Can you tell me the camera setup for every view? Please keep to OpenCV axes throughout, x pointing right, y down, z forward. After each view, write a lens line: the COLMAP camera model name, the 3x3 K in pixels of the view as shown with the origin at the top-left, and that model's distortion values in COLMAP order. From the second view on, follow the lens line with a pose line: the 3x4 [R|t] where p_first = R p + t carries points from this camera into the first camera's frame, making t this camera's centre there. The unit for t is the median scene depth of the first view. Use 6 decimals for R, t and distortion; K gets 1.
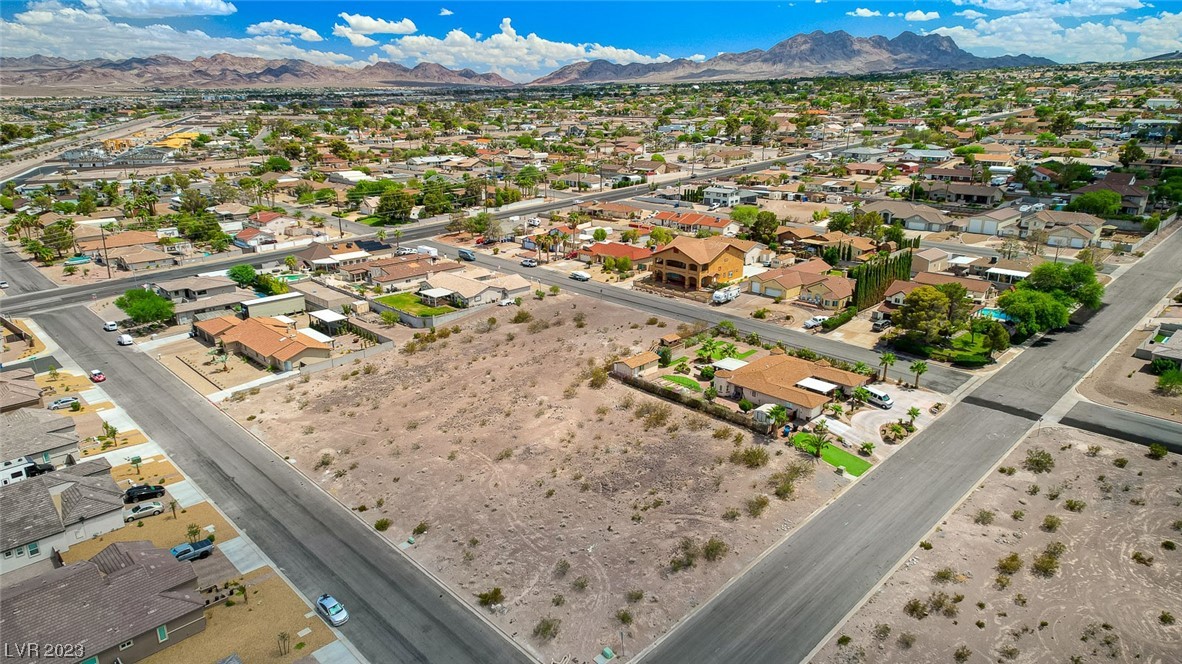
lens RADIAL K [[728.0, 0, 588.3], [0, 728.0, 354.4], [0, 0, 1]] dist [0.084888, -0.061286]
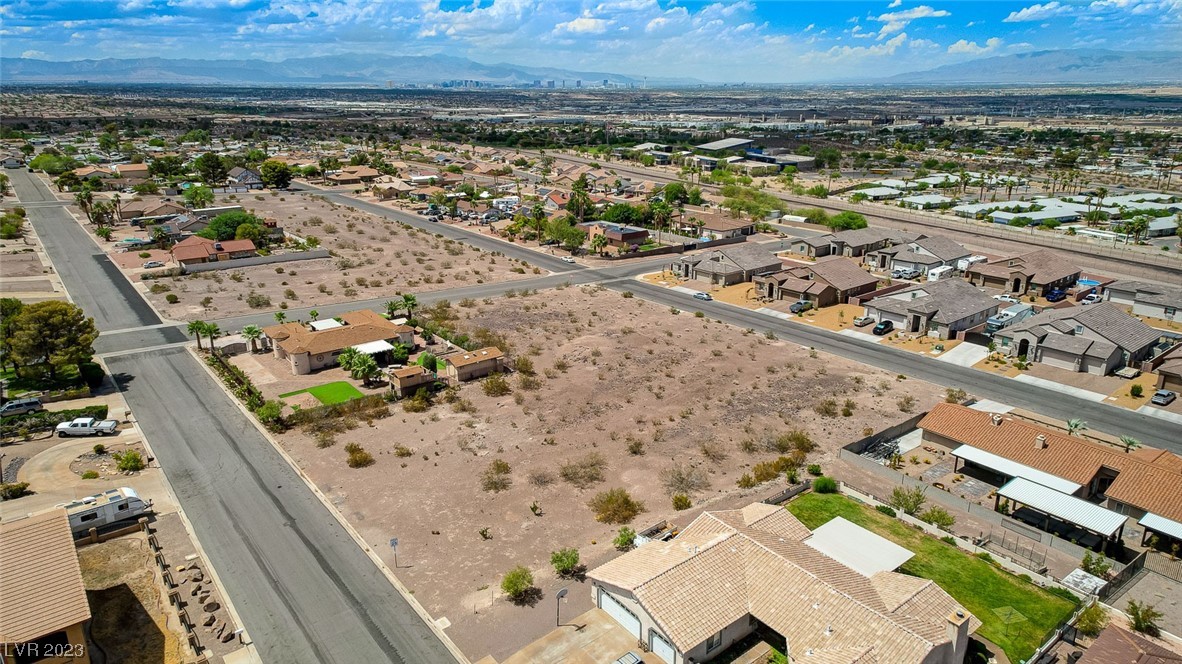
lens RADIAL K [[728.0, 0, 588.3], [0, 728.0, 354.4], [0, 0, 1]] dist [0.084888, -0.061286]
pose [[-0.993622, -0.027725, 0.109297, -0.138170], [0.048620, 0.769220, 0.637132, -0.468563], [-0.101738, 0.638382, -0.762966, 1.474784]]
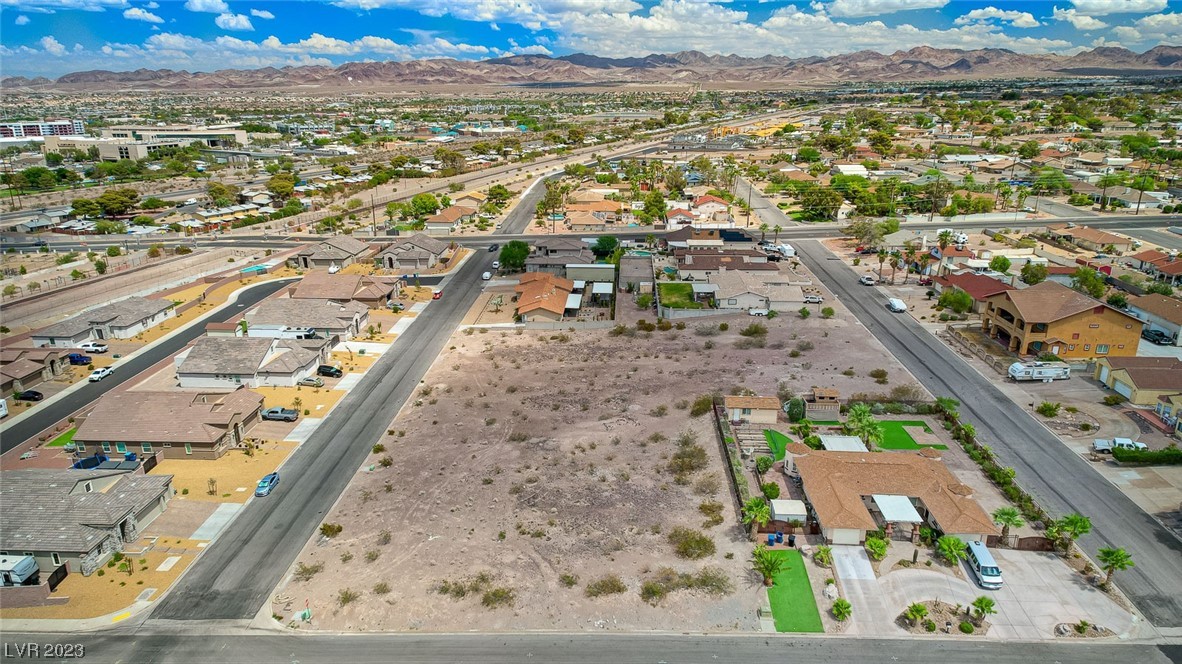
lens RADIAL K [[724.6, 0, 588.5], [0, 724.6, 355.9], [0, 0, 1]] dist [0.088085, -0.064847]
pose [[0.674863, 0.260712, -0.690354, 0.461469], [-0.252078, 0.960683, 0.116379, -0.085248], [0.693553, 0.095483, 0.714050, 0.245747]]
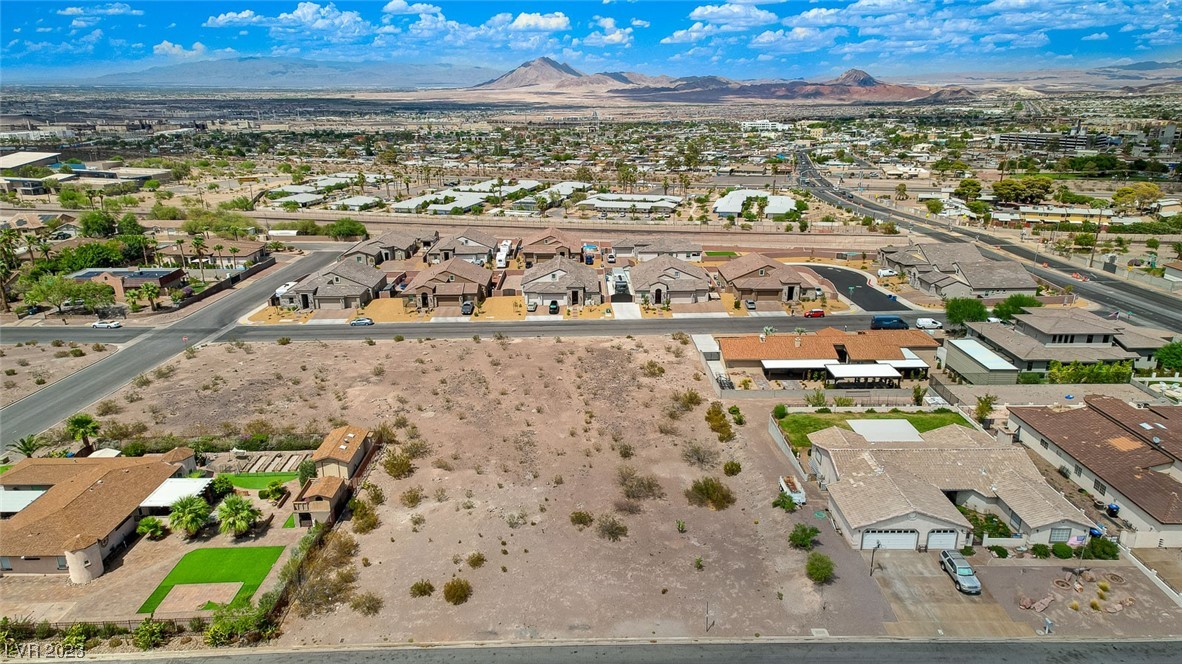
lens RADIAL K [[734.4, 0, 588.9], [0, 734.4, 351.5], [0, 0, 1]] dist [0.092047, -0.070713]
pose [[-0.694055, 0.251115, -0.674707, 0.306270], [-0.235485, 0.806451, 0.542386, -0.423215], [0.680319, 0.535329, -0.500588, 1.307516]]
